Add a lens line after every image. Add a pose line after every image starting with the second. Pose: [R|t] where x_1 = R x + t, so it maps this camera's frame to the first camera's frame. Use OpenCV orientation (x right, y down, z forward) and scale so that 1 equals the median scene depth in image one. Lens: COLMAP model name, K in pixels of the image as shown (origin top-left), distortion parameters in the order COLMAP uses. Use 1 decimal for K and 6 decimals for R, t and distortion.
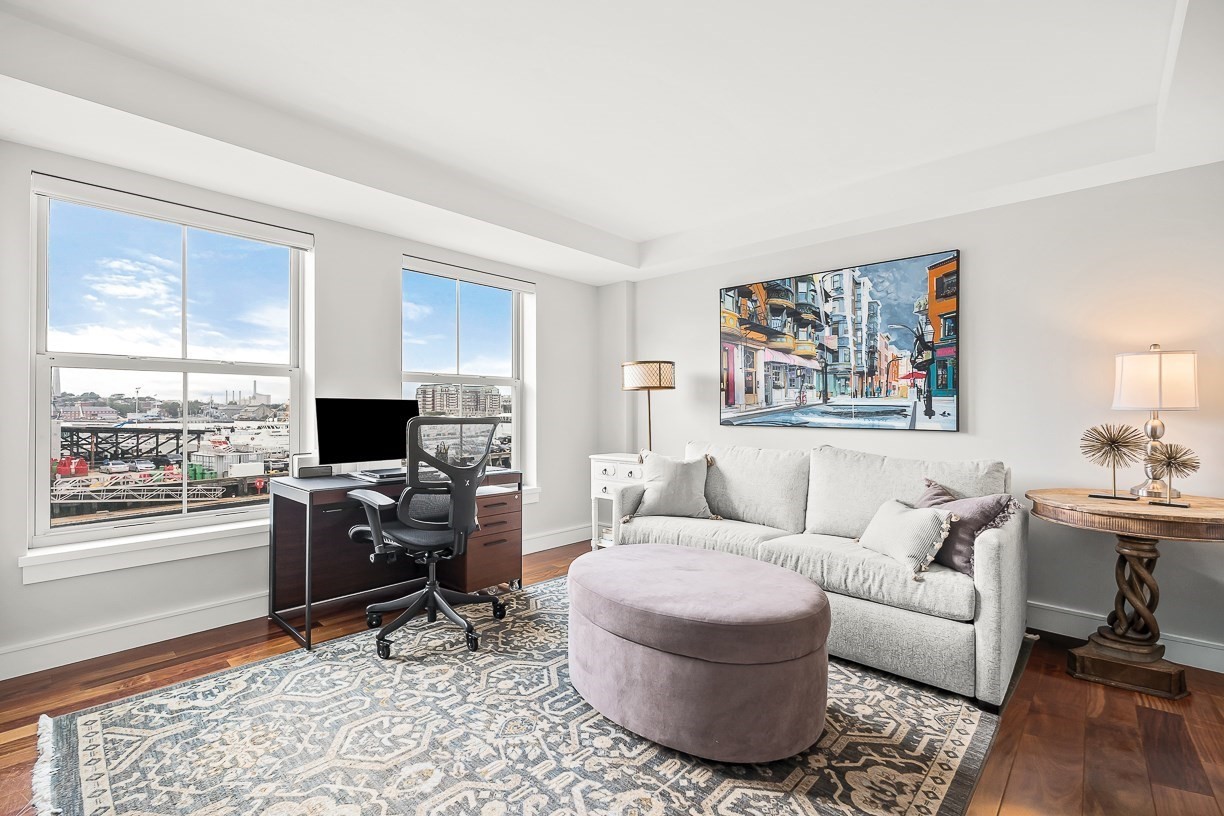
lens RADIAL K [[543.1, 0, 612.6], [0, 543.1, 397.1], [0, 0, 1]] dist [-0.002685, 0.000084]
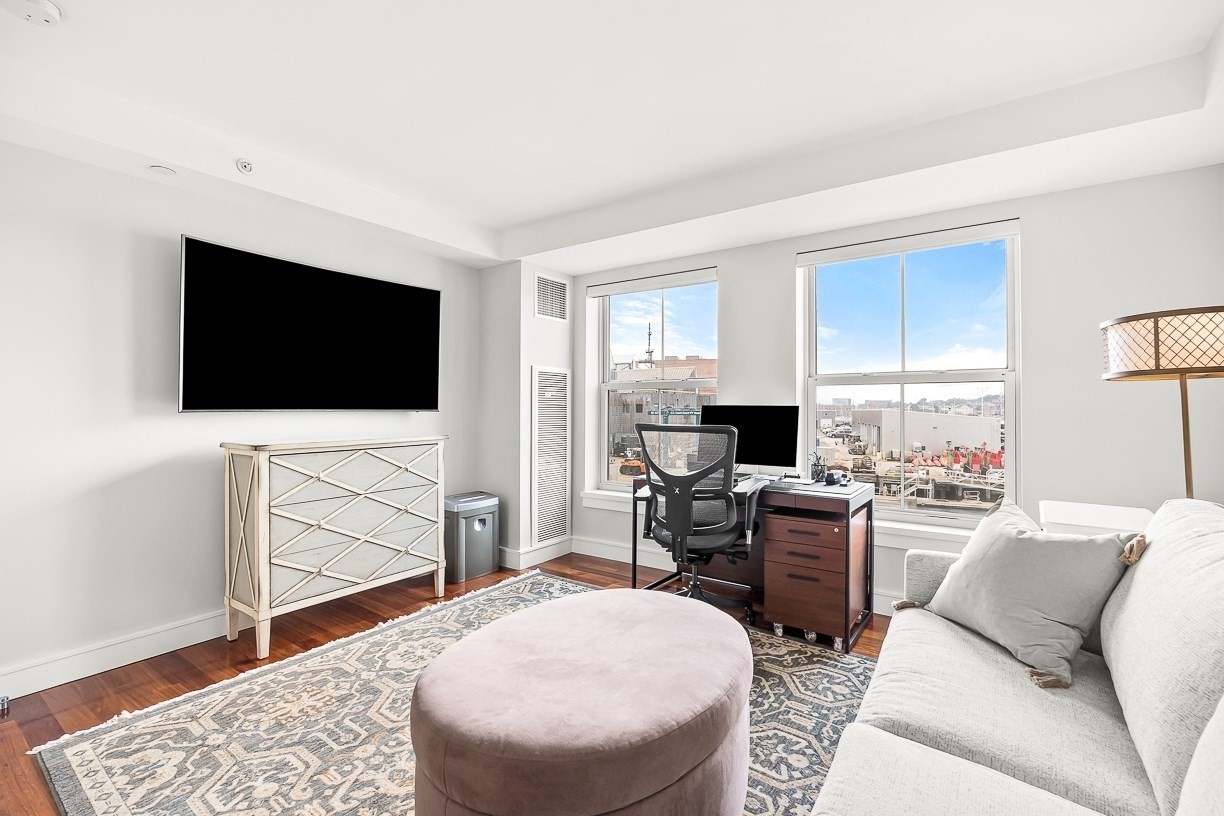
lens RADIAL K [[543.1, 0, 612.6], [0, 543.1, 397.1], [0, 0, 1]] dist [-0.002685, 0.000084]
pose [[0.123854, -0.029137, -0.991873, 0.873131], [0.014491, 0.999515, -0.027552, 0.016199], [0.992195, -0.010960, 0.124217, 0.924053]]
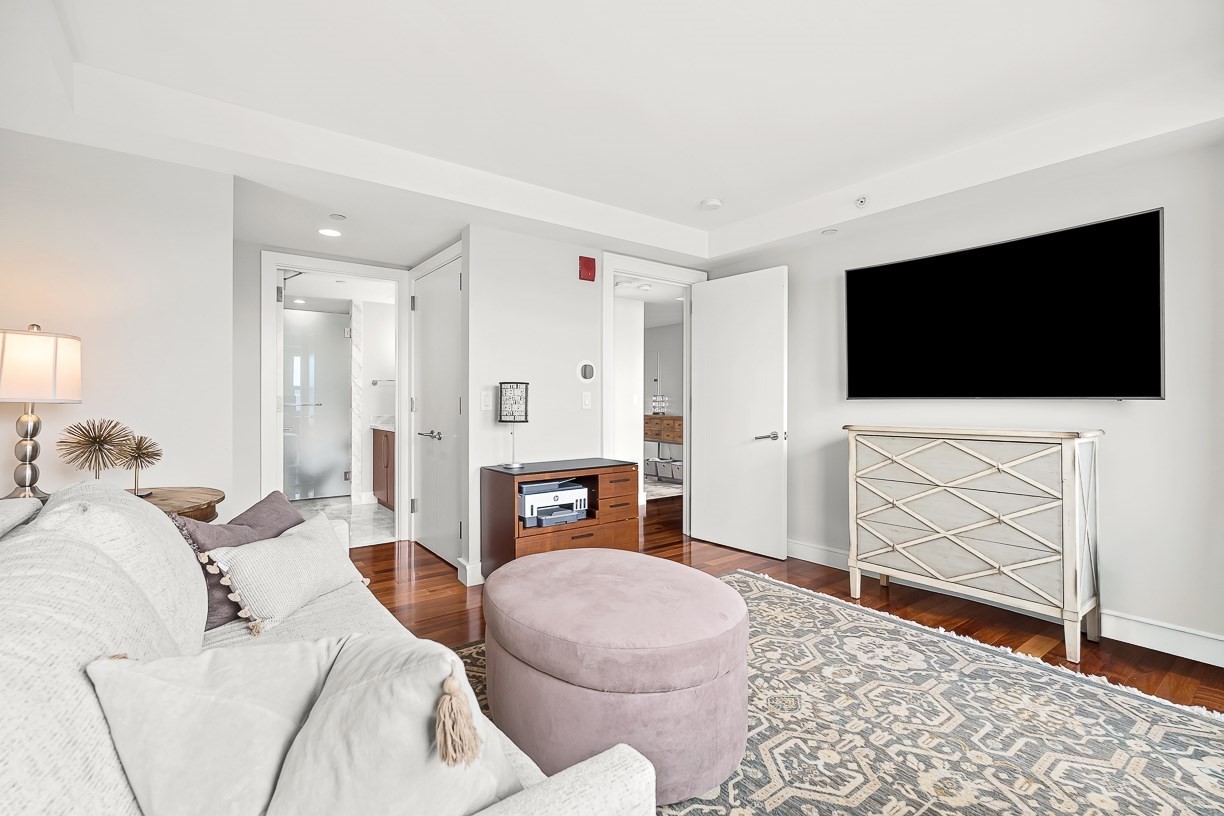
lens RADIAL K [[543.1, 0, 612.6], [0, 543.1, 397.1], [0, 0, 1]] dist [-0.002685, 0.000084]
pose [[-0.983991, -0.008182, 0.178032, -0.026305], [-0.011472, 0.999782, -0.017458, 0.032818], [-0.177850, -0.019221, -0.983870, 1.879972]]
